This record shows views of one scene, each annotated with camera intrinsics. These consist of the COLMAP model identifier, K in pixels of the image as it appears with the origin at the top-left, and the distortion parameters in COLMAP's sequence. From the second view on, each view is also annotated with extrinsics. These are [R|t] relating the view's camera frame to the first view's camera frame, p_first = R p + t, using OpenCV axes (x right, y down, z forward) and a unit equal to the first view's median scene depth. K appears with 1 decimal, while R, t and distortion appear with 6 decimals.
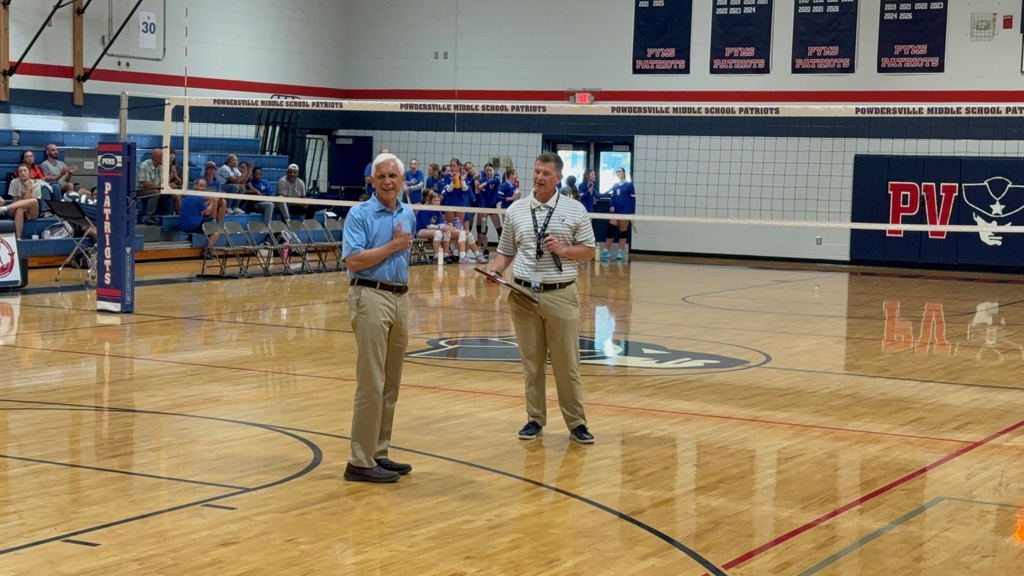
lens RADIAL K [[1771.9, 0, 512.8], [0, 1771.9, 287.3], [0, 0, 1]] dist [0.188498, 0.000000]
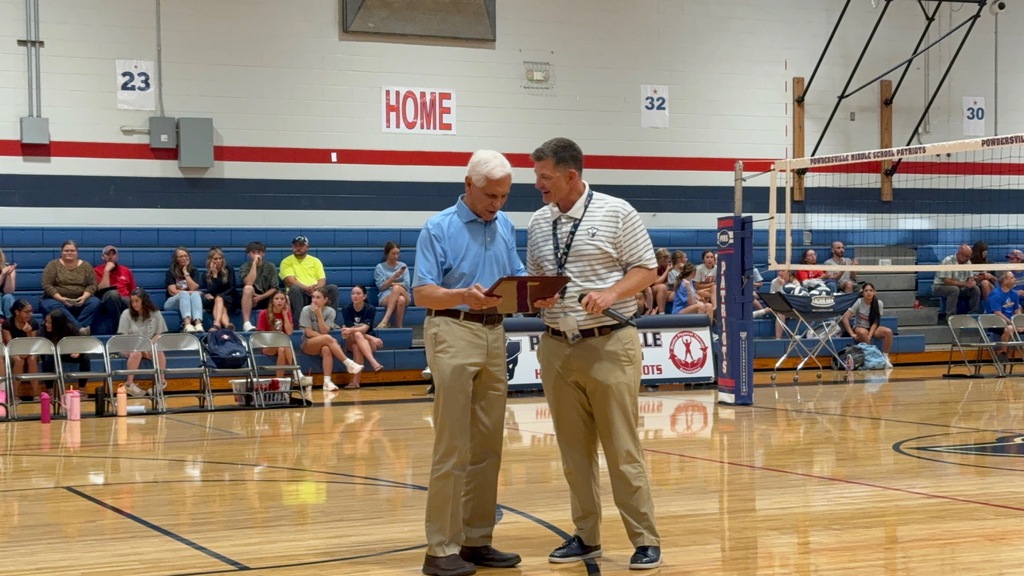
lens RADIAL K [[1771.9, 0, 511.8], [0, 1771.9, 288.8], [0, 0, 1]] dist [0.188498, 0.000000]
pose [[0.812949, -0.031996, -0.581455, 0.185572], [-0.013819, 0.997148, -0.074191, 0.021040], [0.582171, 0.068348, 0.810189, 0.178826]]
